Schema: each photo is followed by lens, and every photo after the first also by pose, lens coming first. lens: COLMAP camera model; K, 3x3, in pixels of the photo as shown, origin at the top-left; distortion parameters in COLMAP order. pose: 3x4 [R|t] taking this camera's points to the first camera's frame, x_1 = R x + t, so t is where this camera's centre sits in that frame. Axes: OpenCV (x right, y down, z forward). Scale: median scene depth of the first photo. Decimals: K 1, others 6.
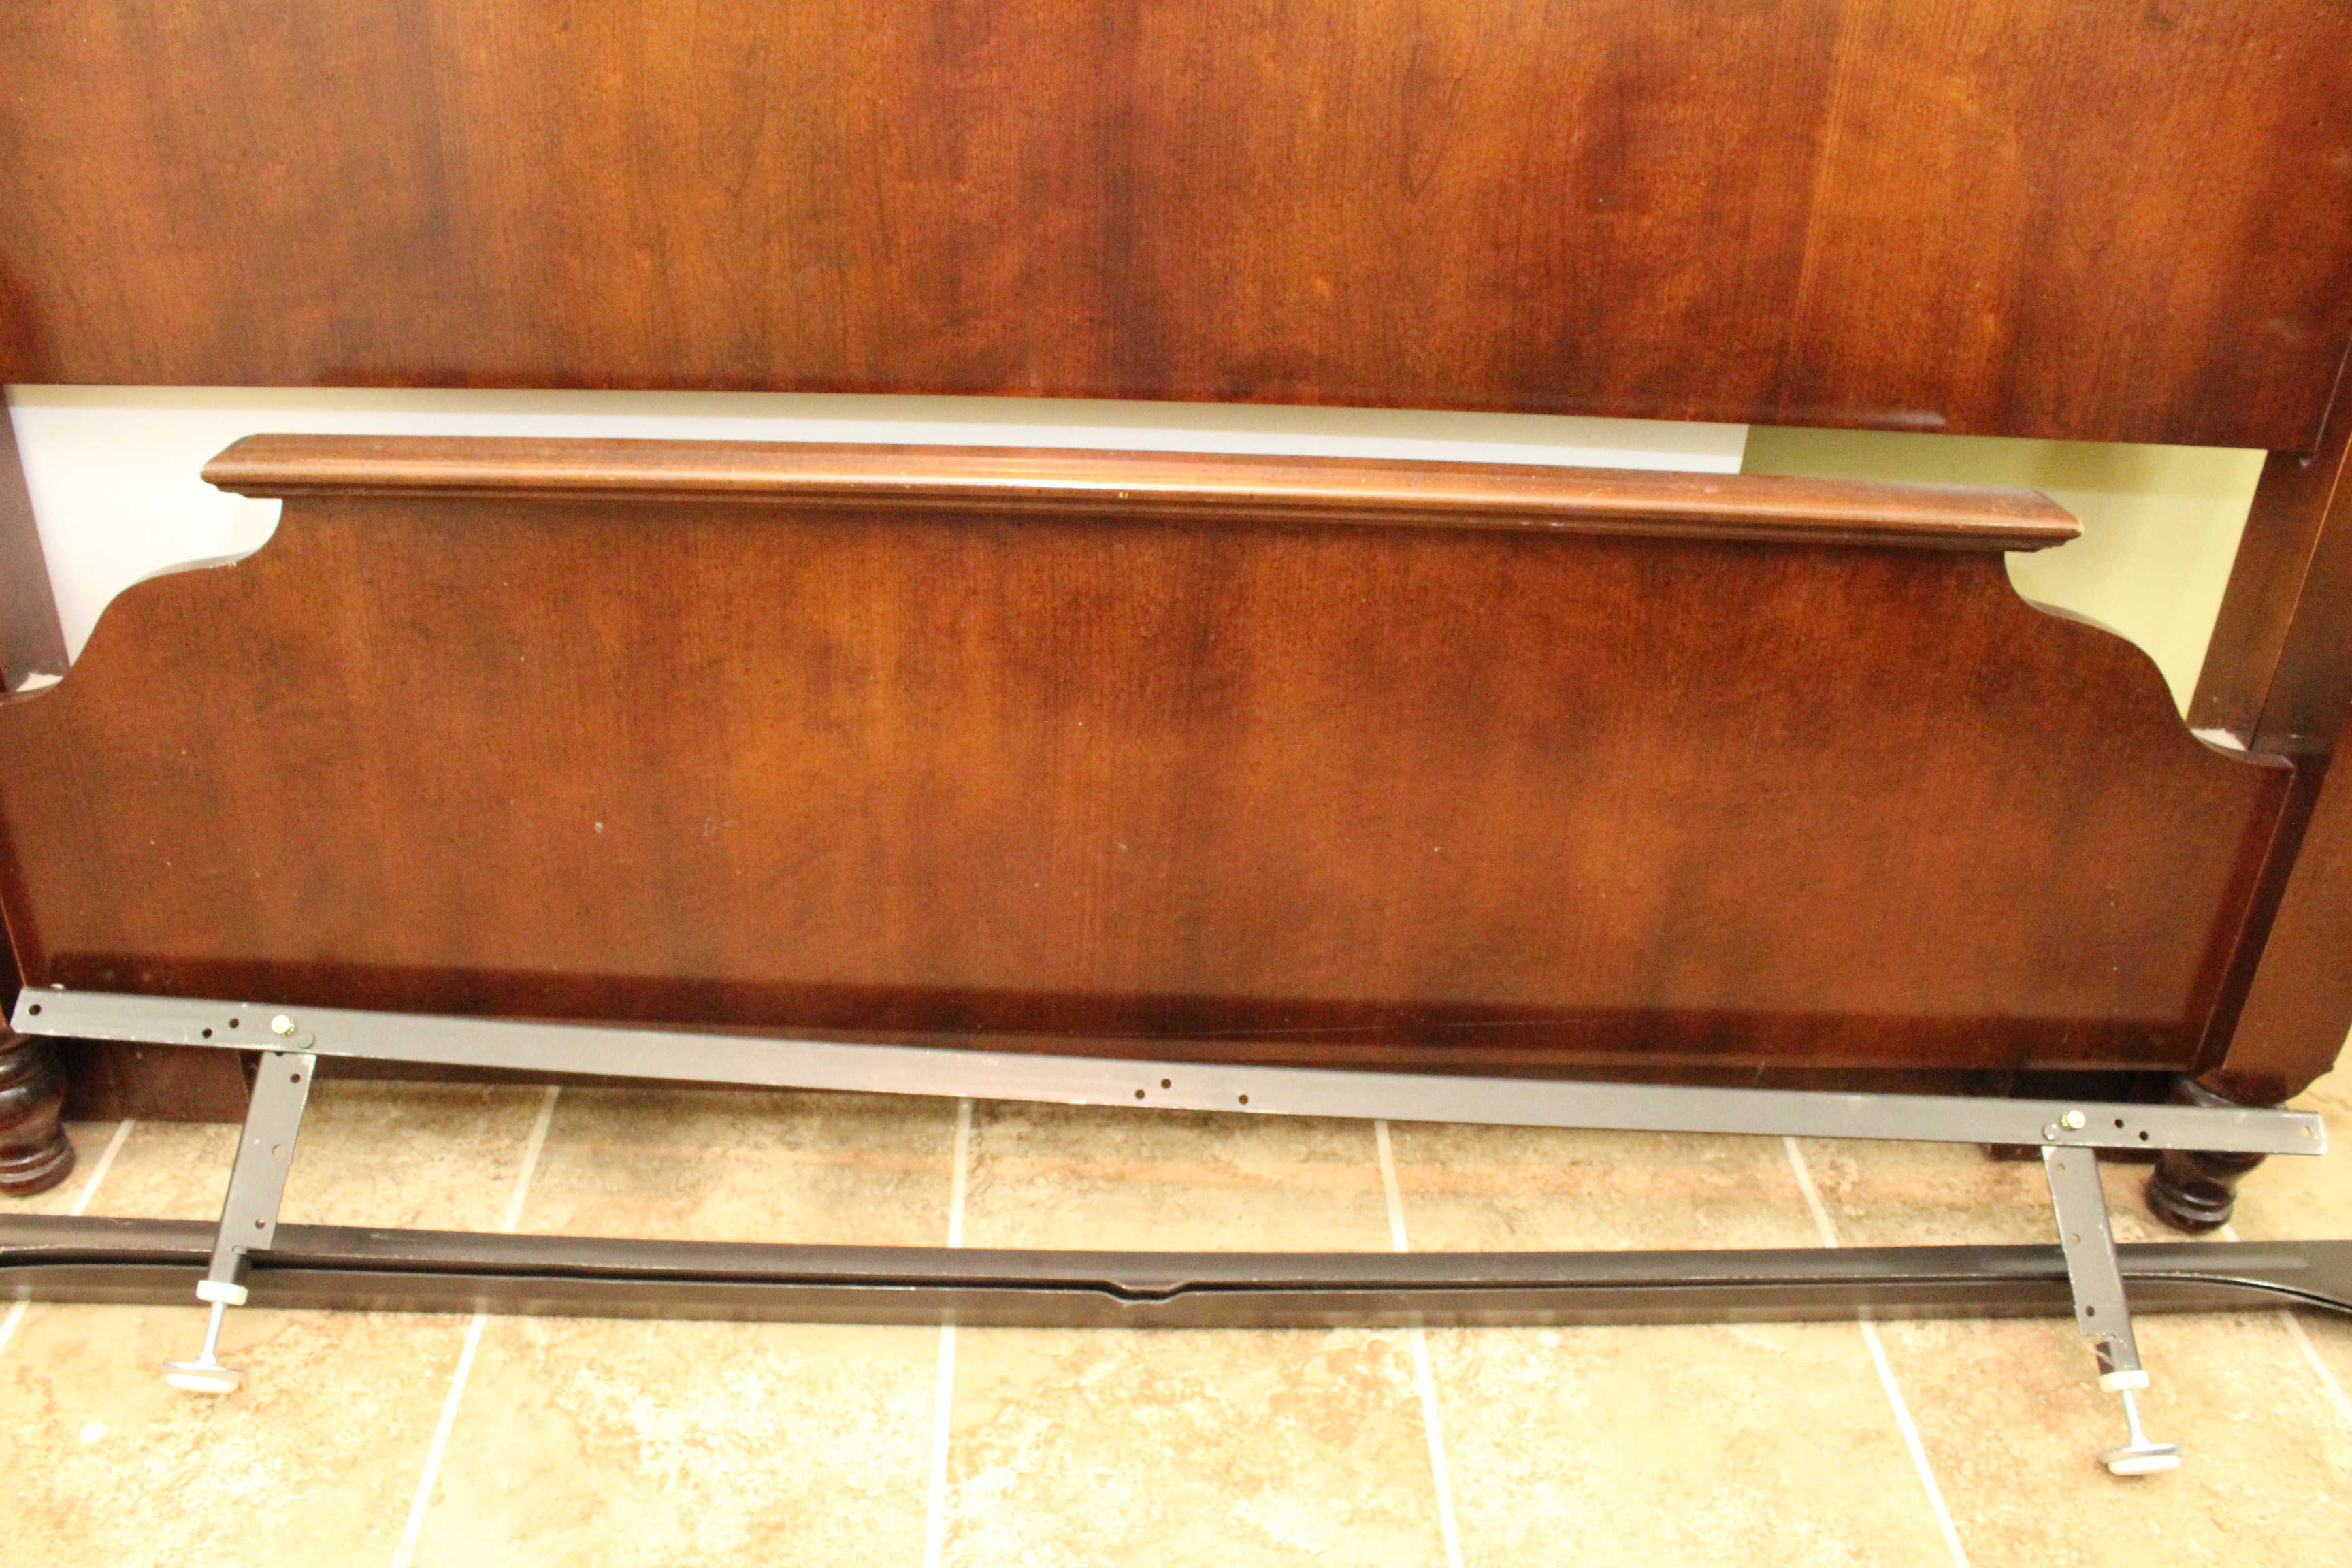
lens RADIAL K [[1940.5, 0, 1161.9], [0, 1940.5, 793.1], [0, 0, 1]] dist [-0.168749, 0.138162]
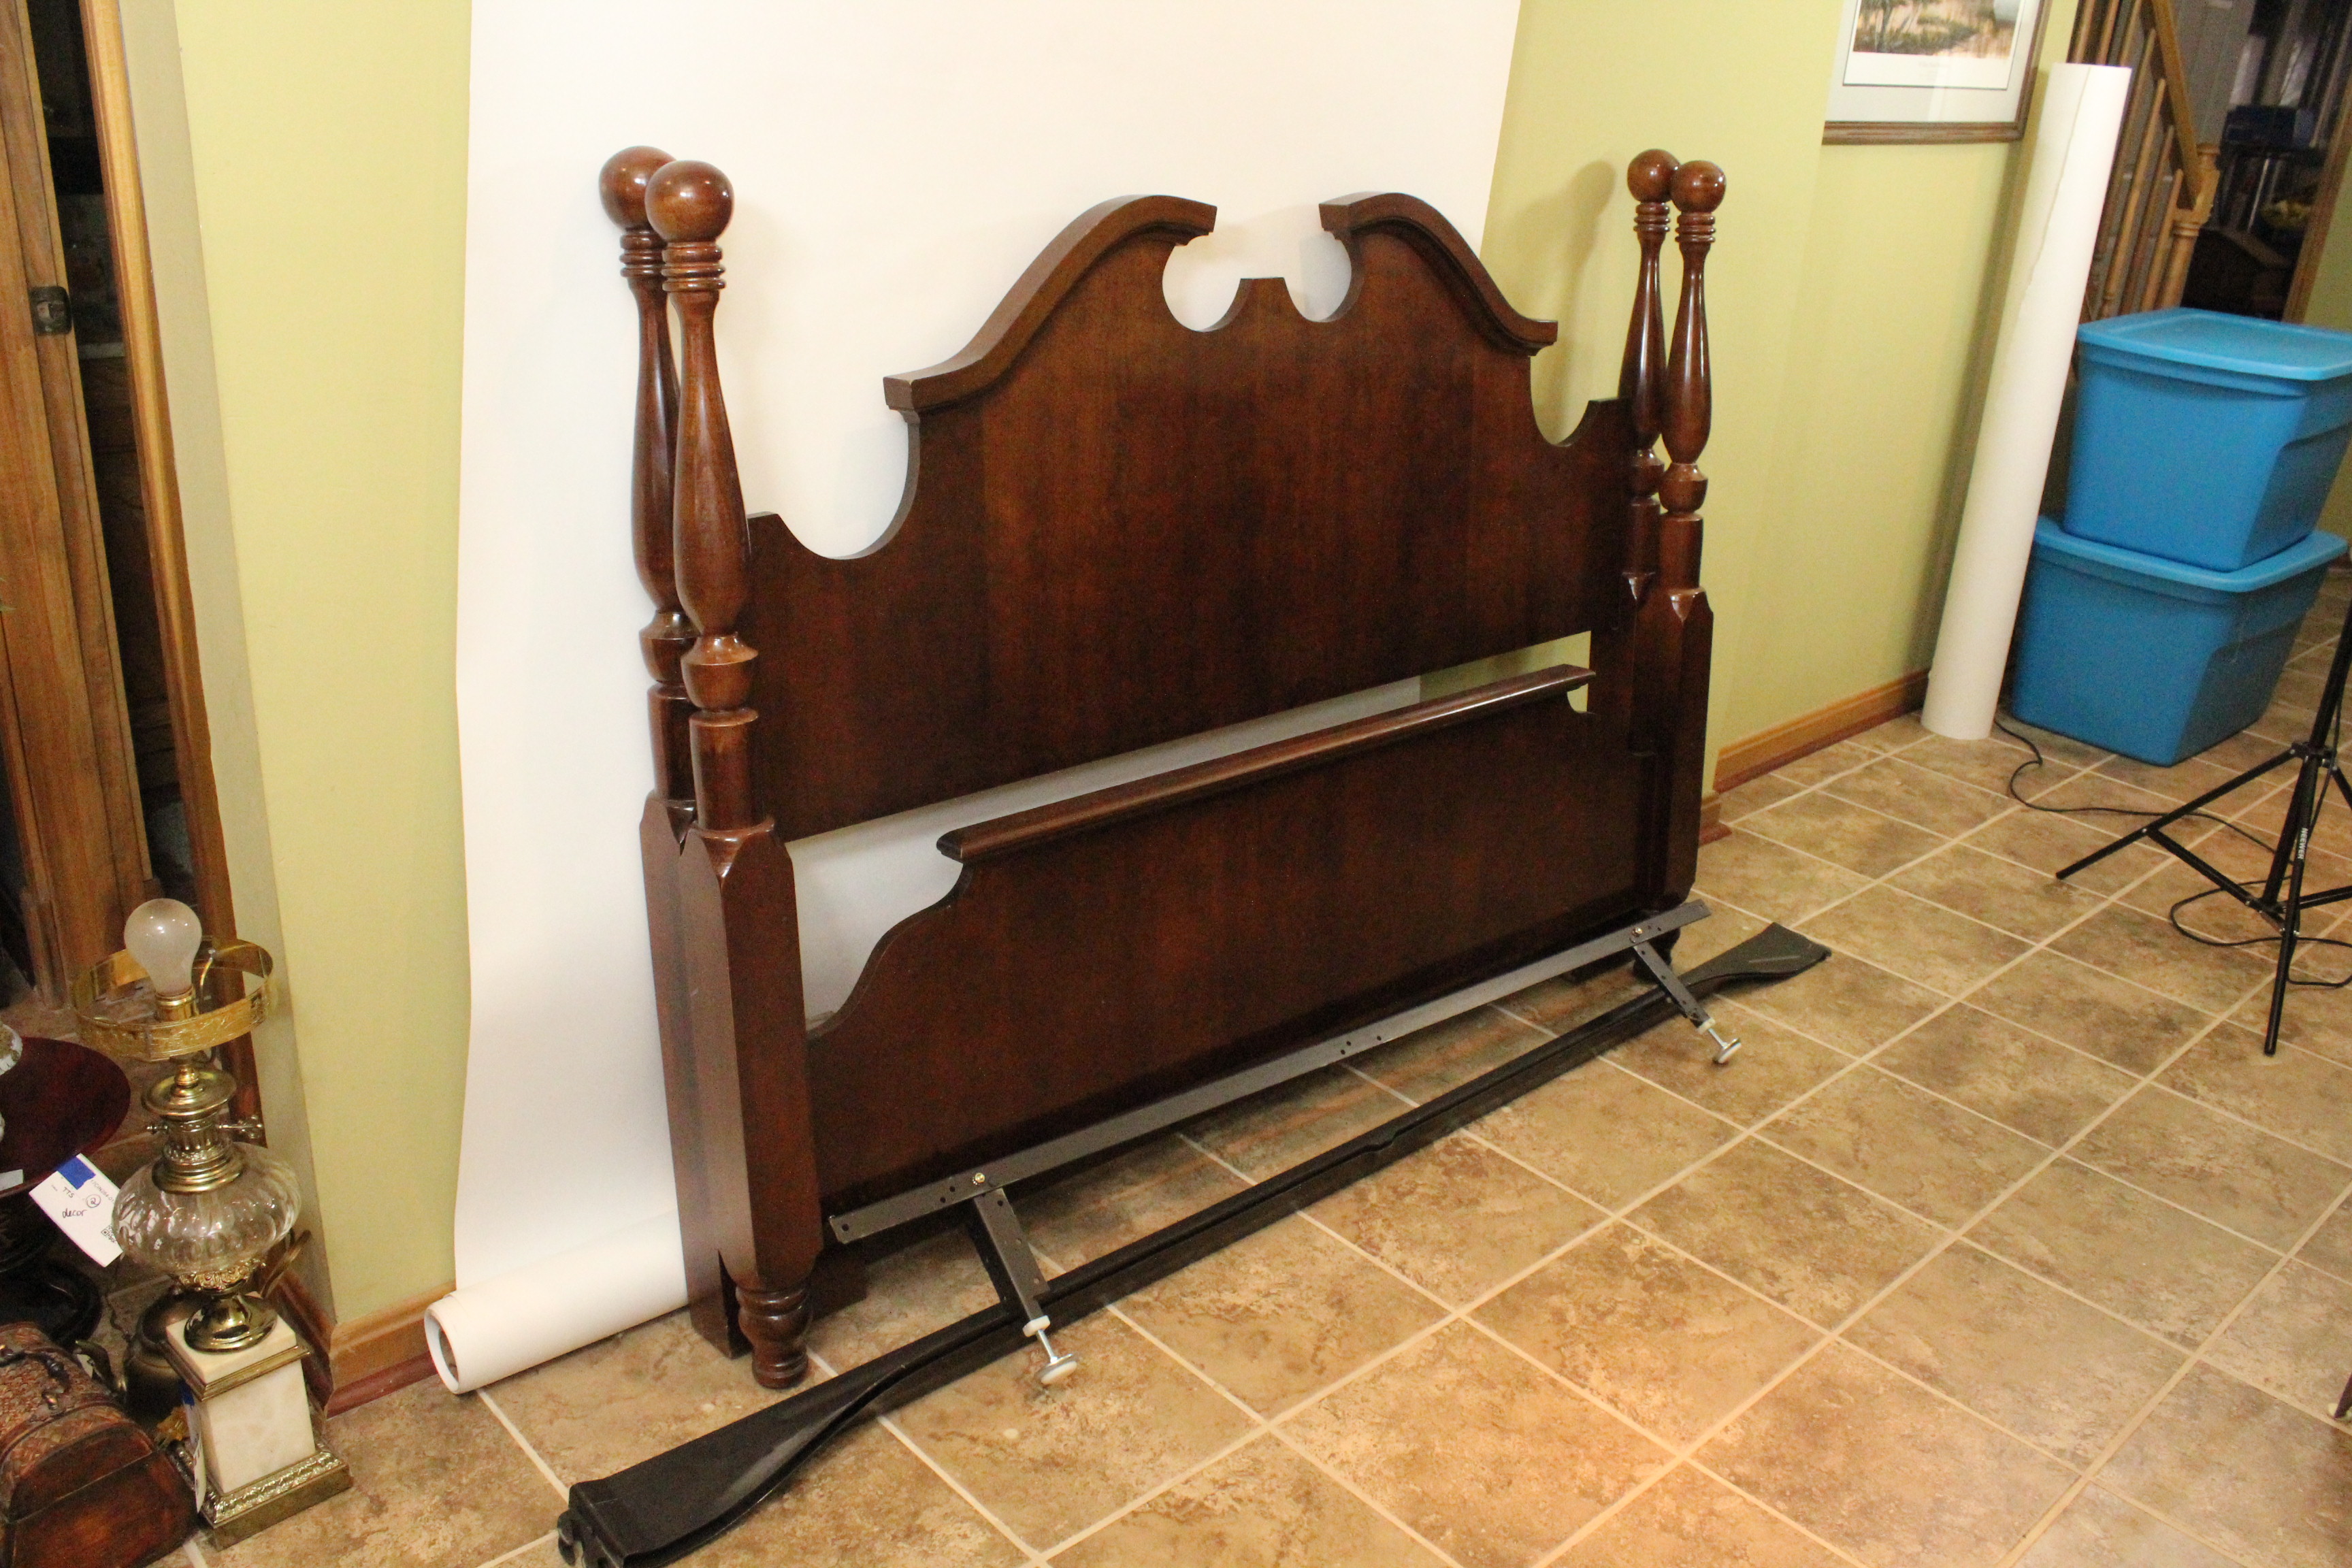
lens RADIAL K [[1940.5, 0, 1161.9], [0, 1940.5, 793.1], [0, 0, 1]] dist [-0.168749, 0.138162]
pose [[0.759130, -0.243303, 0.603759, -1.246633], [0.338180, 0.939935, -0.046431, -0.061967], [-0.556198, 0.239427, 0.795813, -0.518824]]
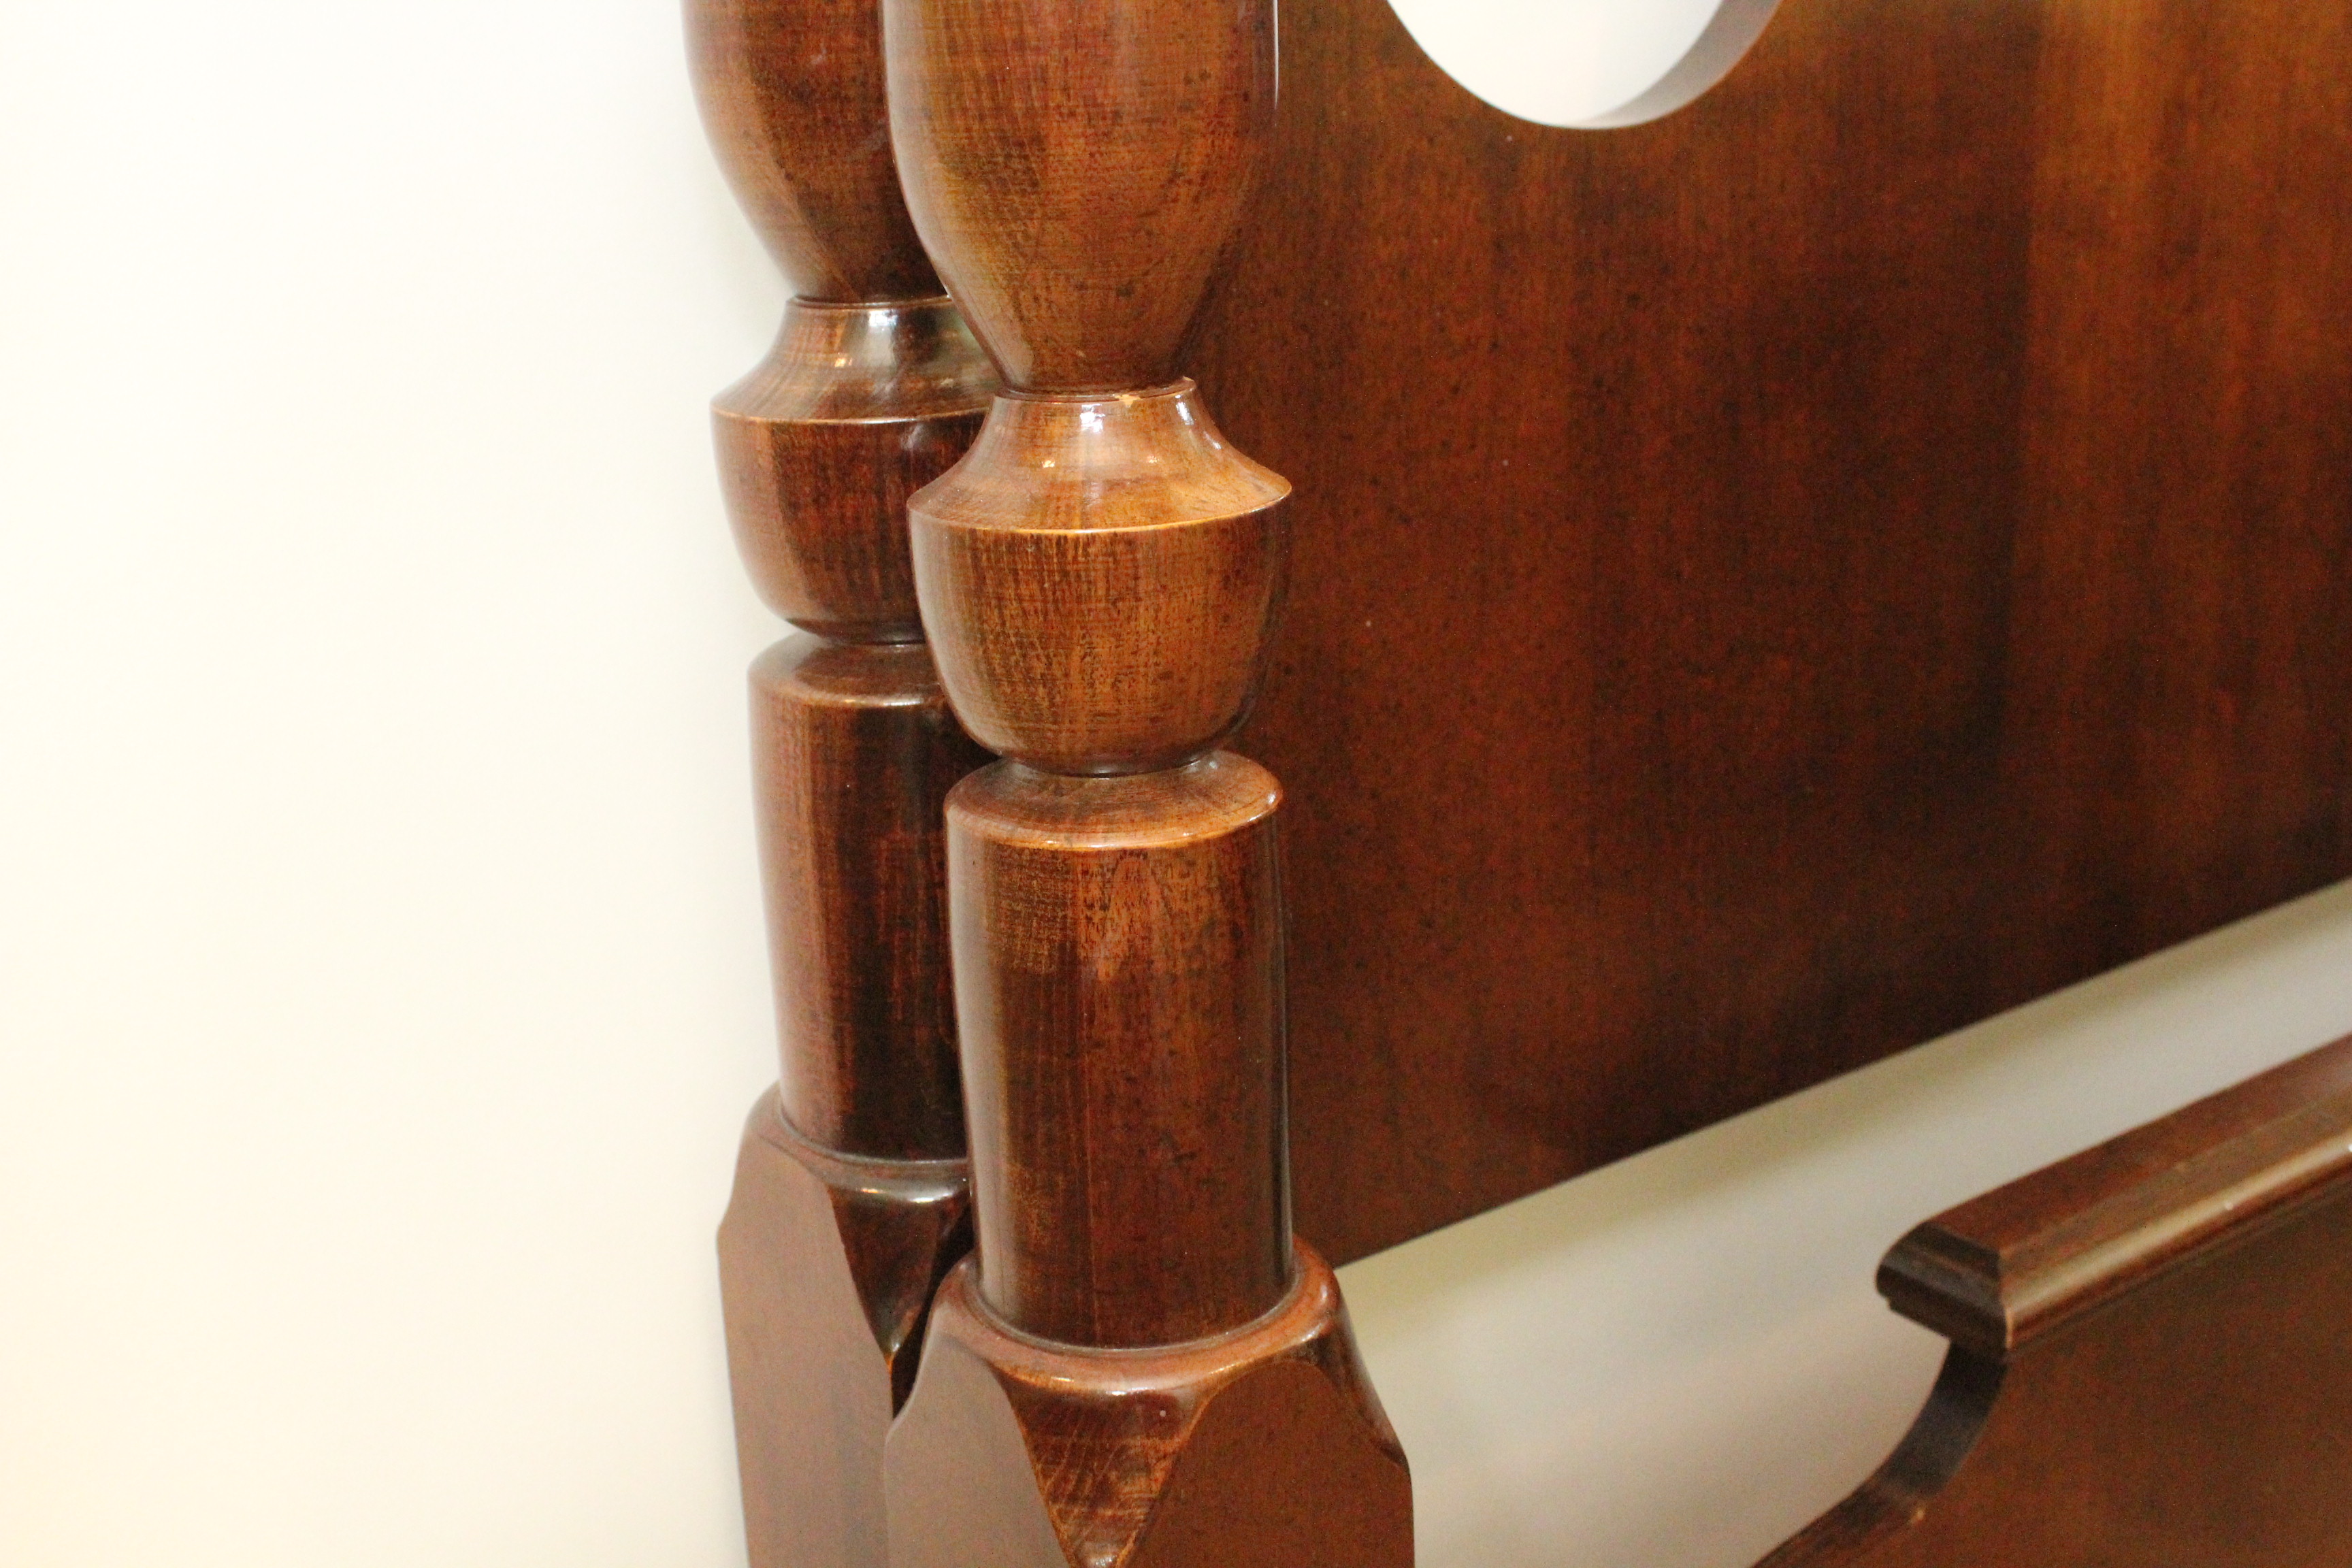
lens RADIAL K [[1844.0, 0, 1176.0], [0, 1844.0, 784.0], [0, 0, 1]] dist [0.000146, -0.000146]
pose [[0.800644, -0.244472, 0.546995, -0.747175], [0.328375, 0.942682, -0.059329, -0.280725], [-0.501138, 0.227121, 0.835031, 0.581424]]
